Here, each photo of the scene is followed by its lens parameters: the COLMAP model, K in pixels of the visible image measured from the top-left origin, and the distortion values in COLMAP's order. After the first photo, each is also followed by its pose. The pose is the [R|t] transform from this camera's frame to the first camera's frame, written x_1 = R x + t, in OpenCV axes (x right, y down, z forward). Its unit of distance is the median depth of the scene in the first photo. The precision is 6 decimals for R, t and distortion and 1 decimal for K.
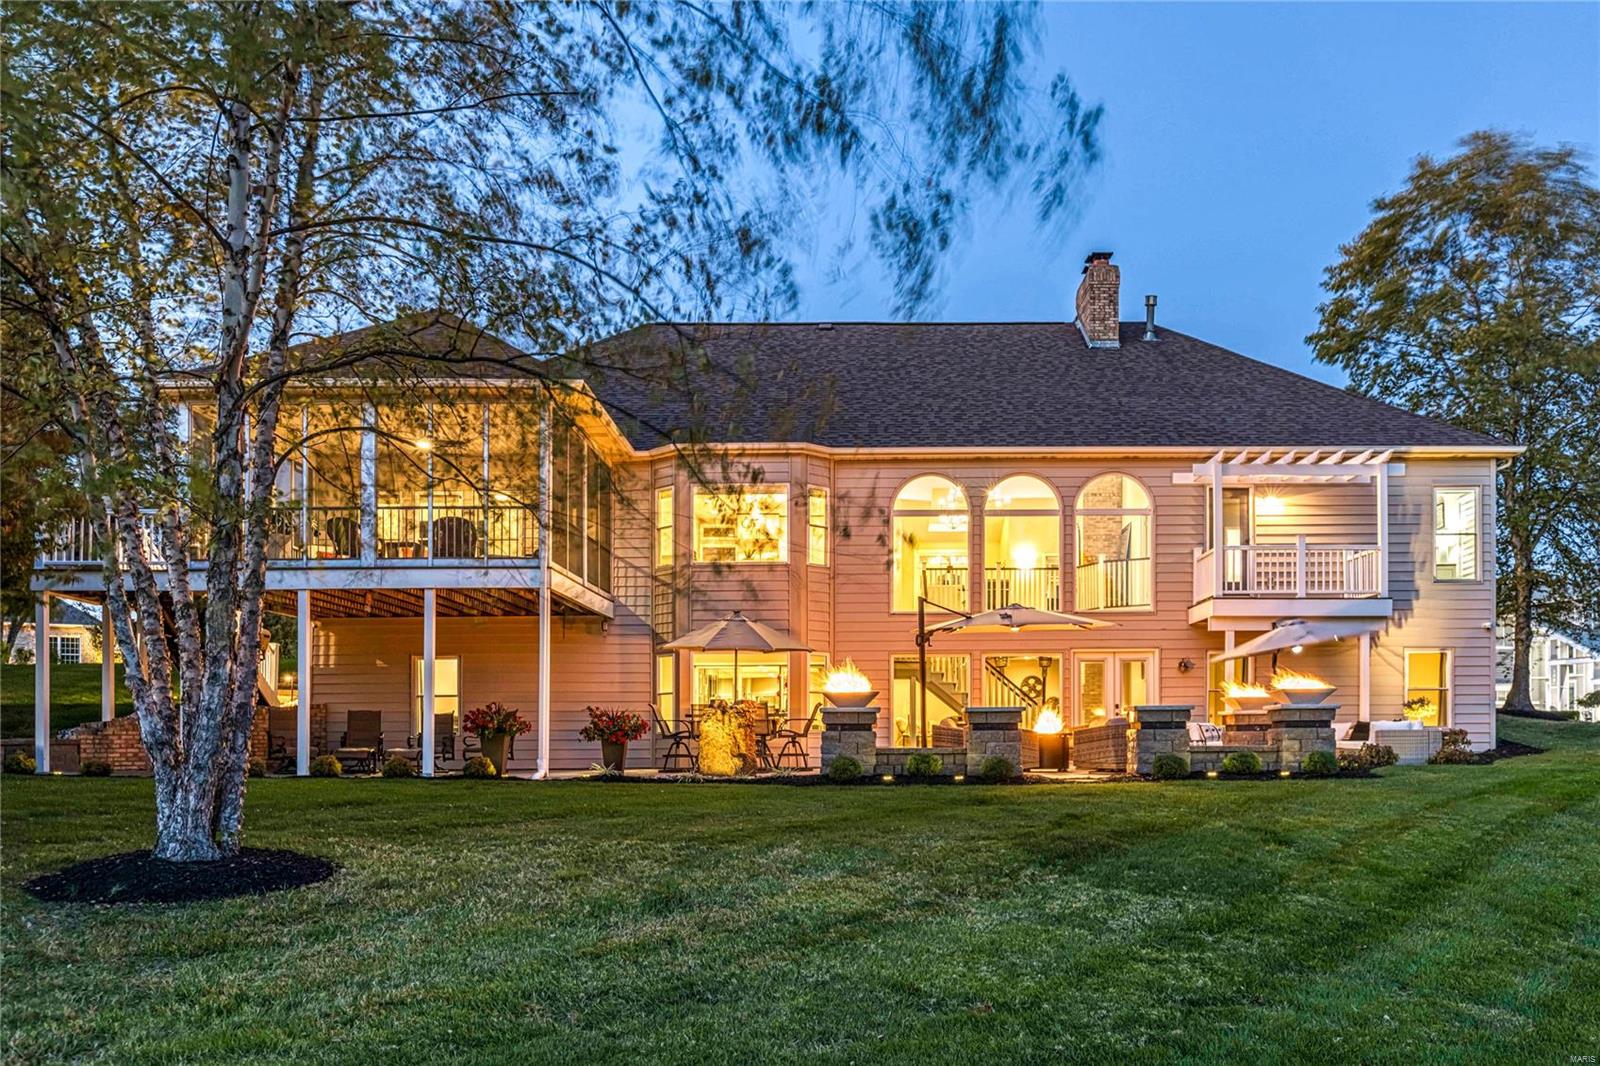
lens RADIAL K [[1466.4, 0, 800.0], [0, 1466.4, 533.0], [0, 0, 1]] dist [-0.063547, -0.002631]
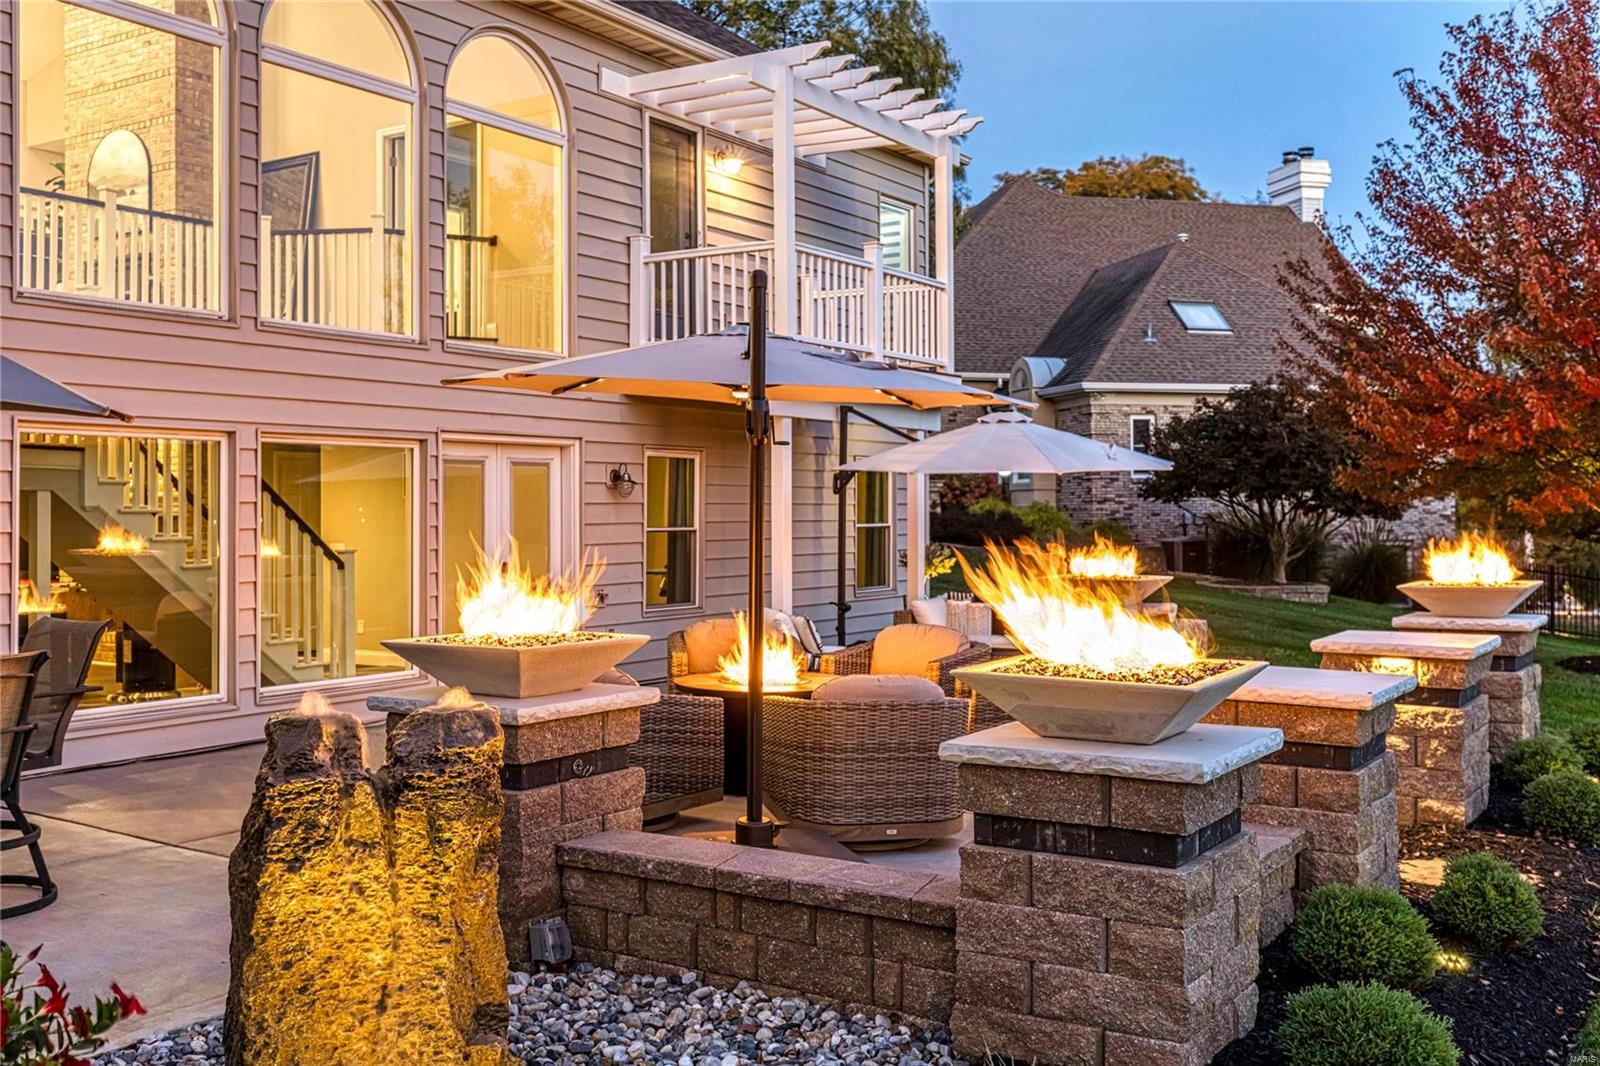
lens RADIAL K [[1582.8, 0, 800.0], [0, 1582.8, 533.0], [0, 0, 1]] dist [0.005735, 0.003134]
pose [[0.553831, -0.005506, 0.832611, -0.138029], [-0.134386, 0.986276, 0.095913, 0.050311], [-0.821712, -0.165010, 0.545491, 0.650852]]
